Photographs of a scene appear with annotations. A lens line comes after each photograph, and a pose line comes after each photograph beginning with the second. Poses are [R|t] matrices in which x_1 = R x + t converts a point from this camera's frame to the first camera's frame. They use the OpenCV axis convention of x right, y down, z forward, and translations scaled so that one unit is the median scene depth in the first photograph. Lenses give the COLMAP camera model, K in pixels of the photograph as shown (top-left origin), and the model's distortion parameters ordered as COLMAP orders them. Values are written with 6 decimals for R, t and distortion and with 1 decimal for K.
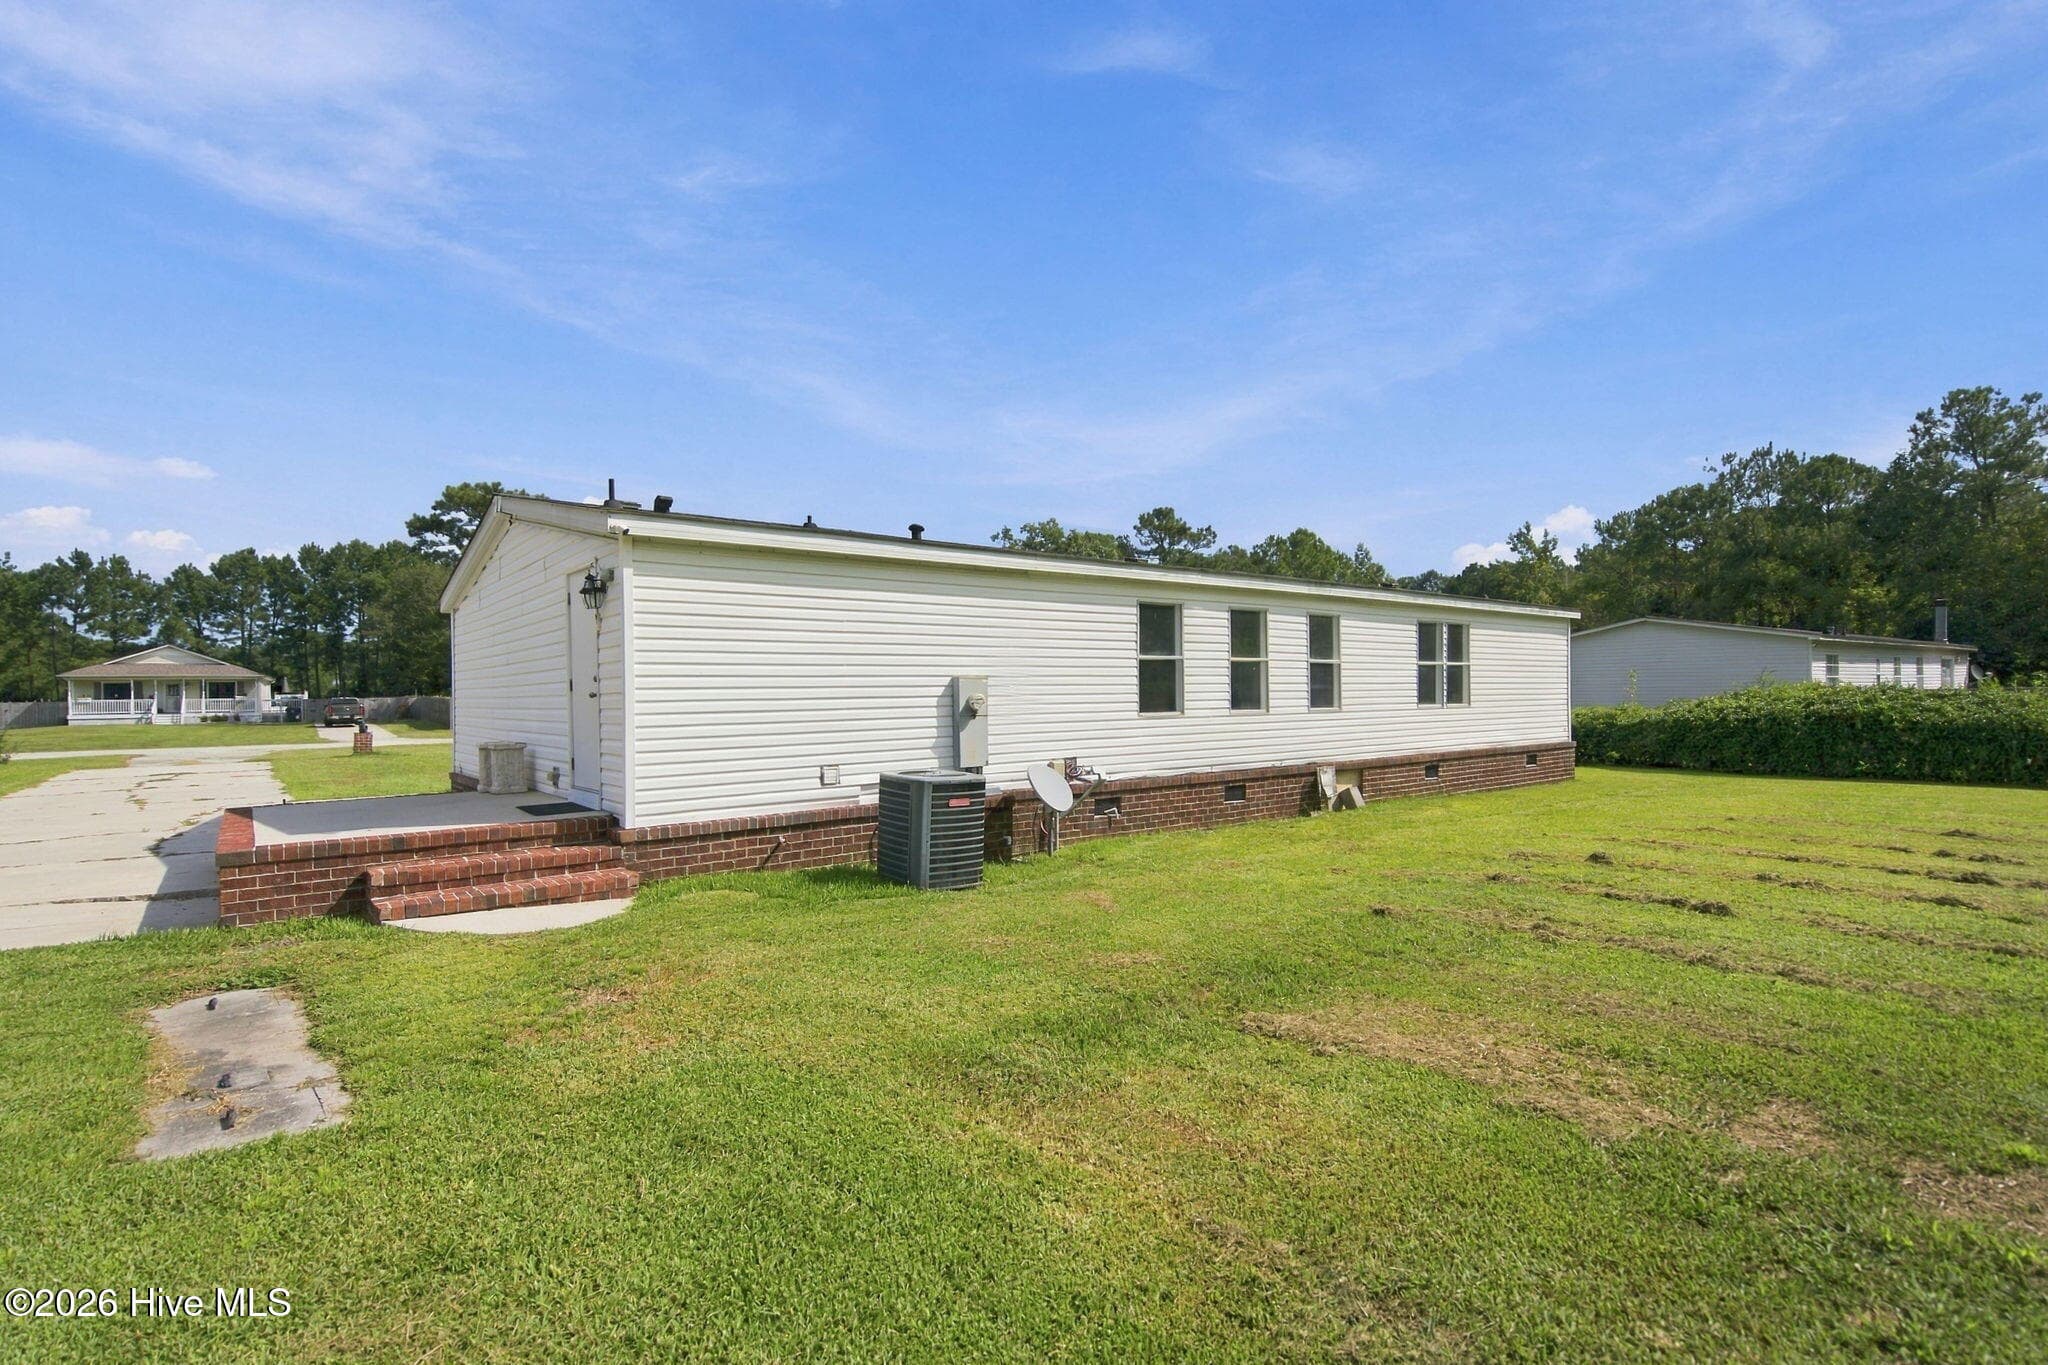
lens RADIAL K [[967.9, 0, 1024.0], [0, 967.9, 682.5], [0, 0, 1]] dist [0.006102, 0.000040]
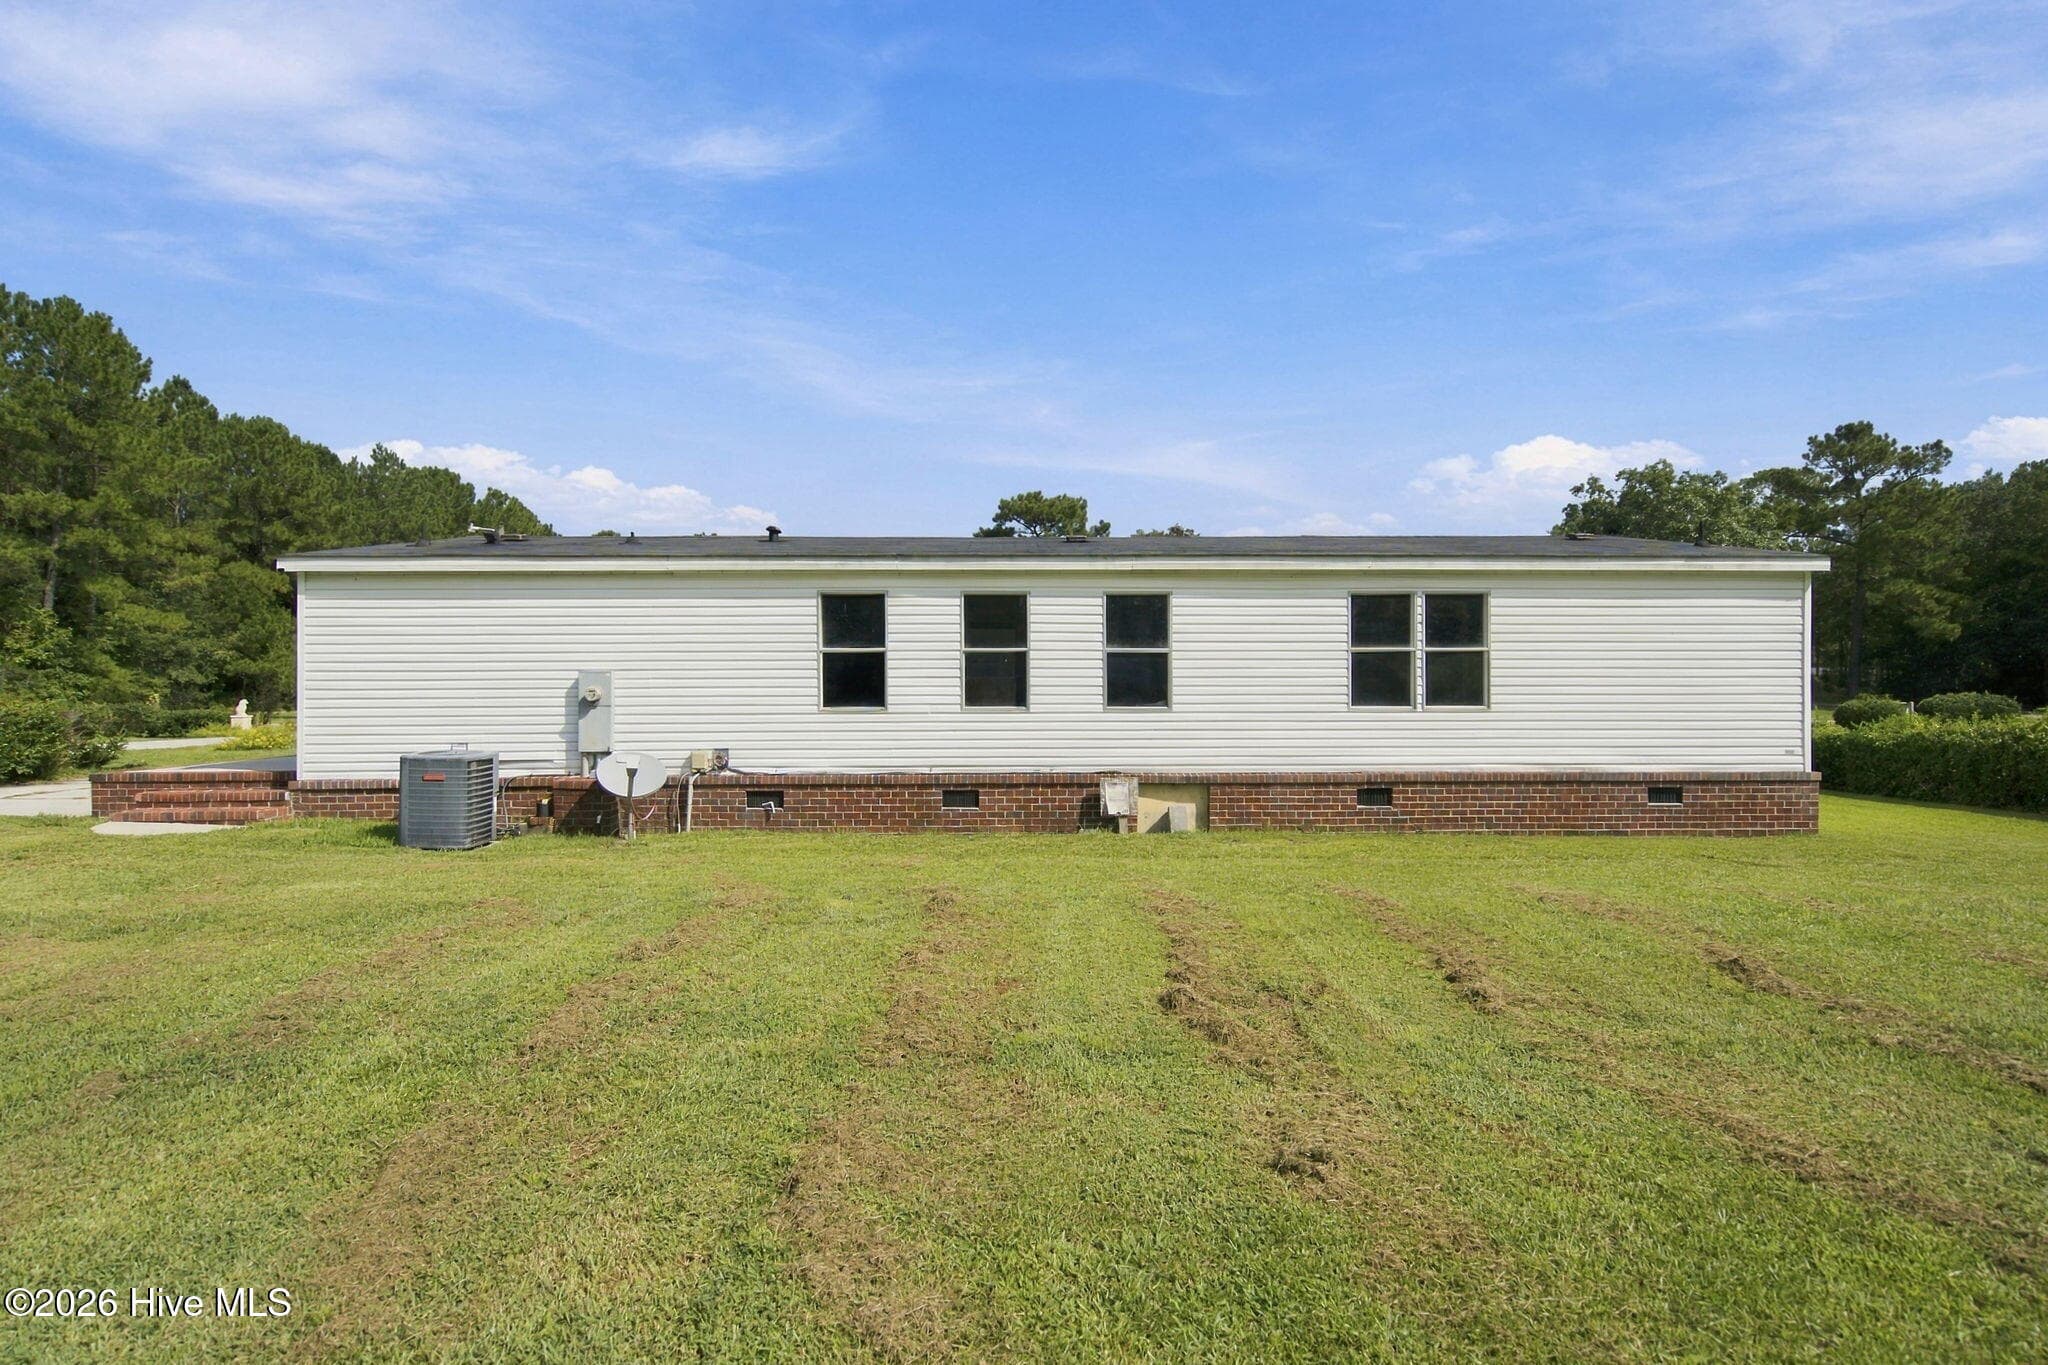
lens RADIAL K [[1030.1, 0, 1024.0], [0, 1030.1, 682.5], [0, 0, 1]] dist [0.005787, -0.000496]
pose [[0.797519, 0.006048, -0.603263, 0.780403], [0.000290, 0.999946, 0.010409, -0.003922], [0.603293, -0.008477, 0.797474, 0.254710]]
